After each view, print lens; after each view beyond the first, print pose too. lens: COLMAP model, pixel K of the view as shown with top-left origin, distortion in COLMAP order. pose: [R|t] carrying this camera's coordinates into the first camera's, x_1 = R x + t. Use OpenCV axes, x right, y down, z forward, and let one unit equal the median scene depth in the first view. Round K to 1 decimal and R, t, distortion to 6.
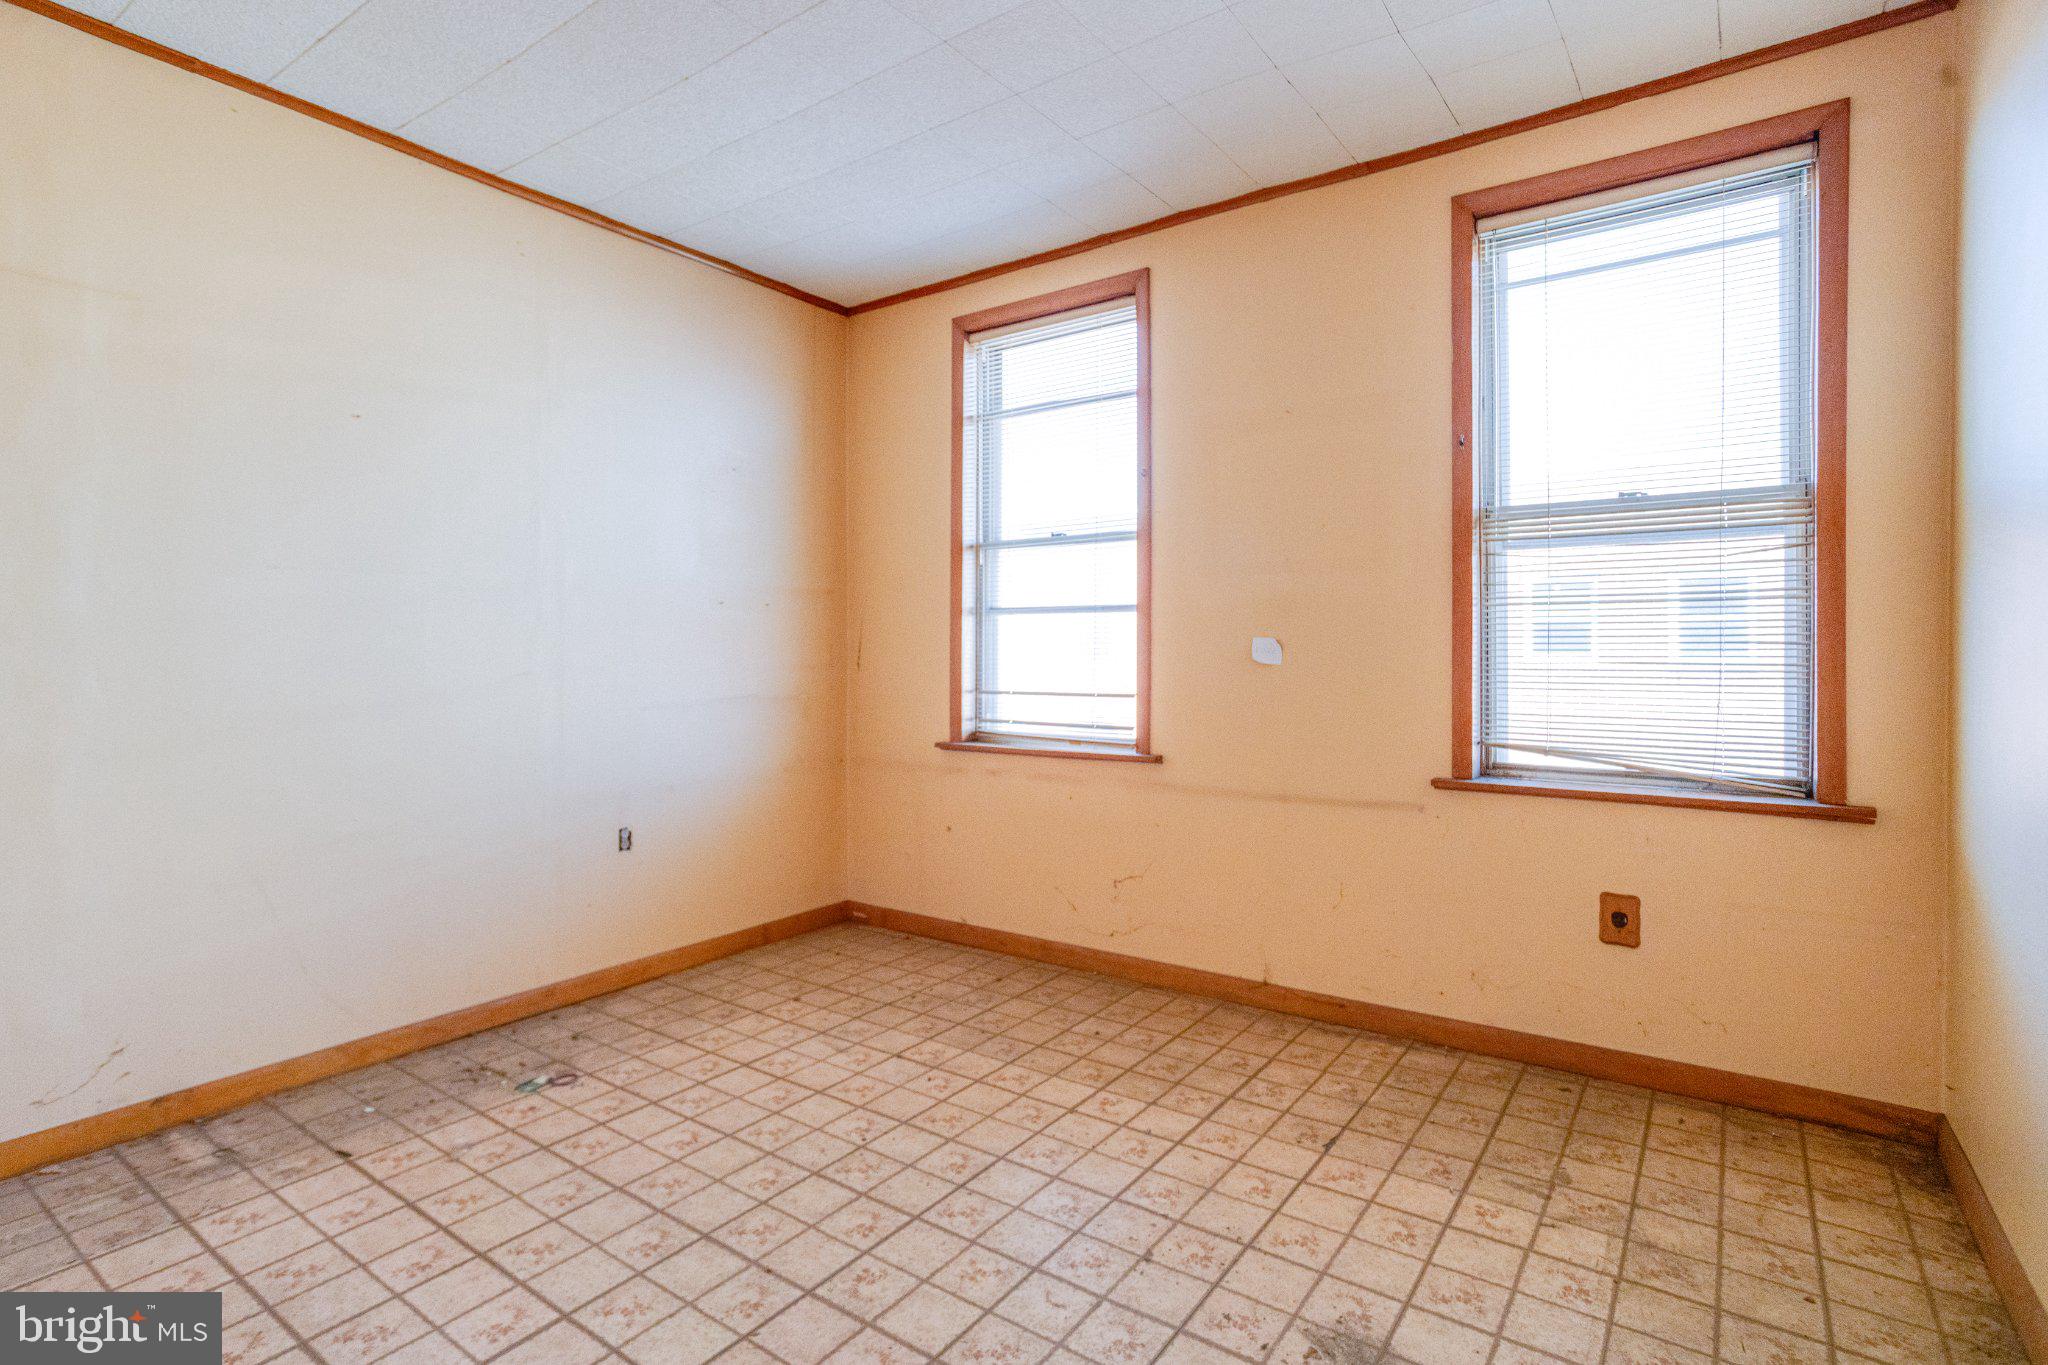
lens RADIAL K [[1001.8, 0, 1007.1], [0, 1001.8, 638.0], [0, 0, 1]] dist [-0.032397, 0.026271]
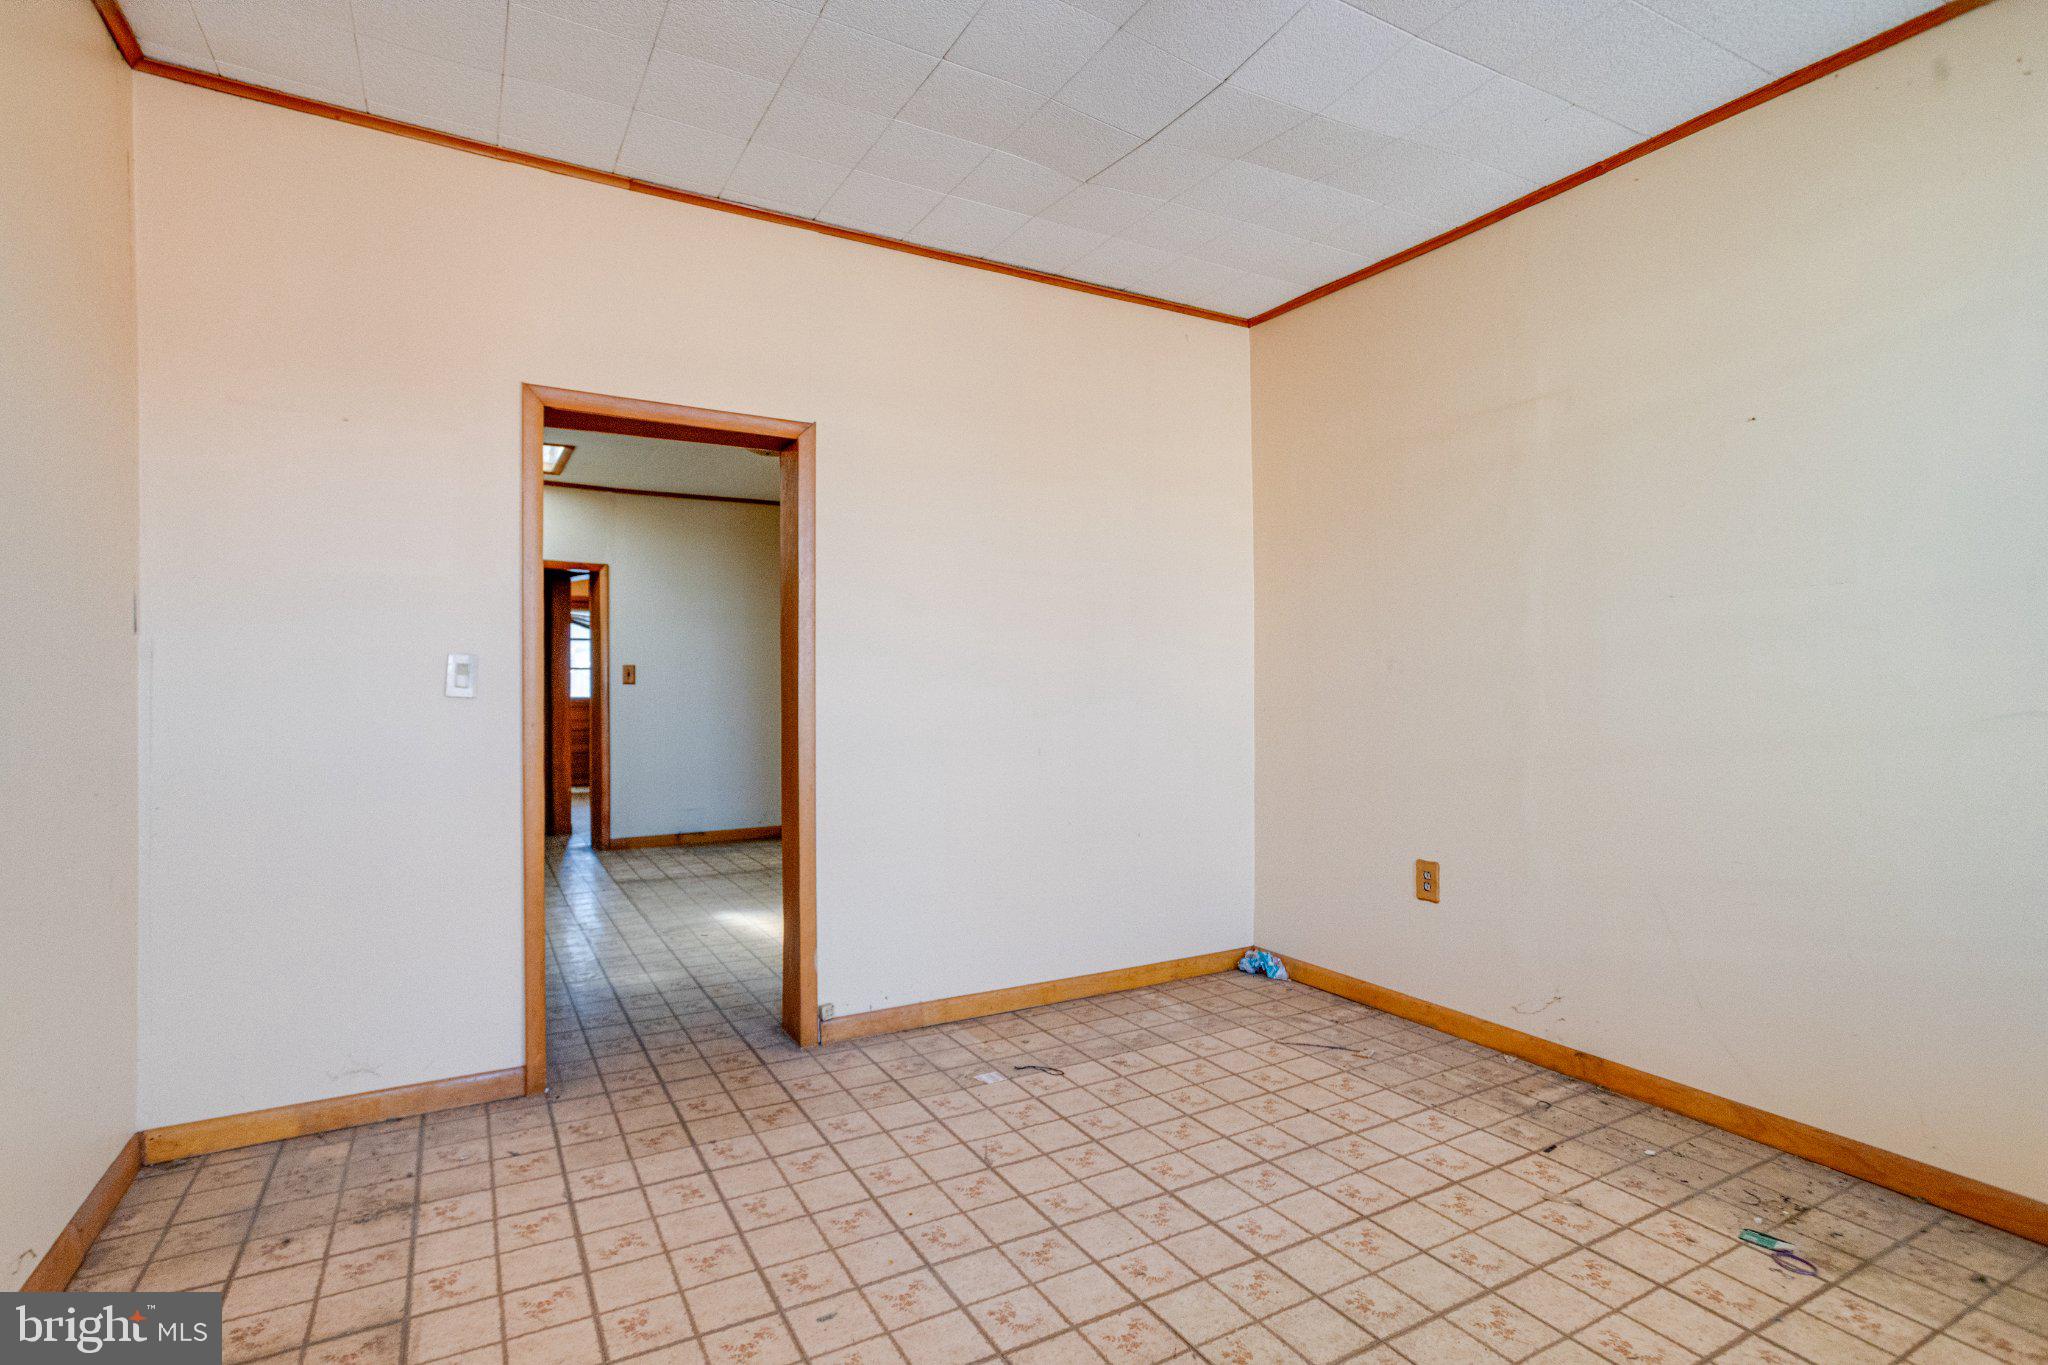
lens RADIAL K [[1001.8, 0, 1022.0], [0, 1001.8, 676.8], [0, 0, 1]] dist [-0.032397, 0.026271]
pose [[-0.406491, -0.003894, -0.913647, 0.438961], [0.009858, 0.999914, -0.008648, 0.011116], [0.913602, -0.012522, -0.406418, 0.743441]]
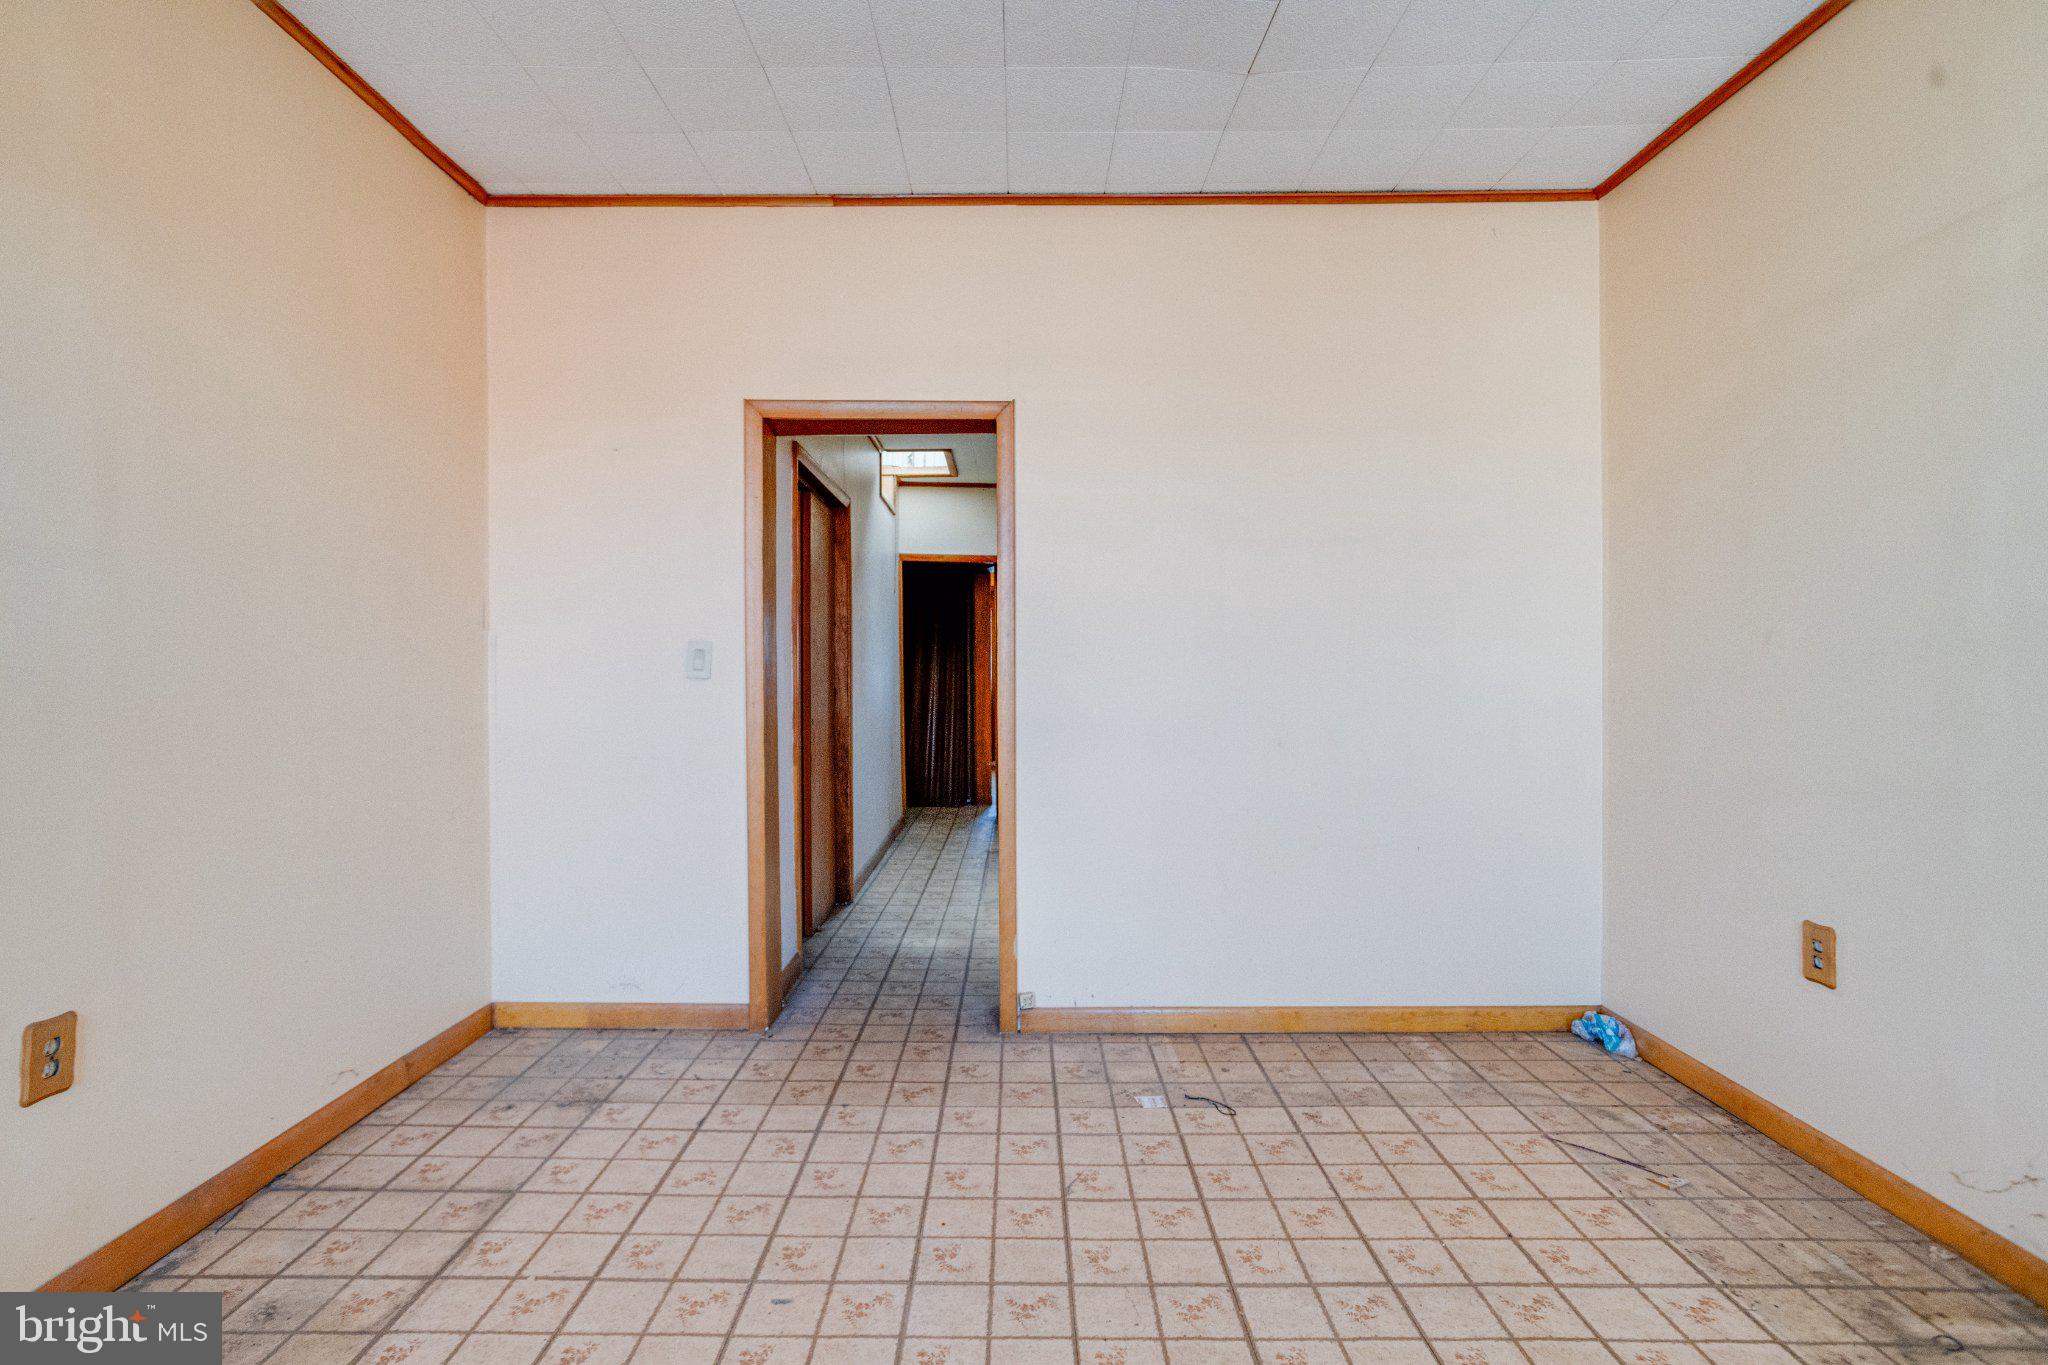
lens RADIAL K [[1001.8, 0, 1016.7], [0, 1001.8, 672.7], [0, 0, 1]] dist [-0.032397, 0.026271]
pose [[-0.807576, 0.007443, -0.589716, 0.157829], [0.009173, 0.999958, 0.000059, 0.013823], [0.589692, -0.005362, -0.807611, 0.968901]]
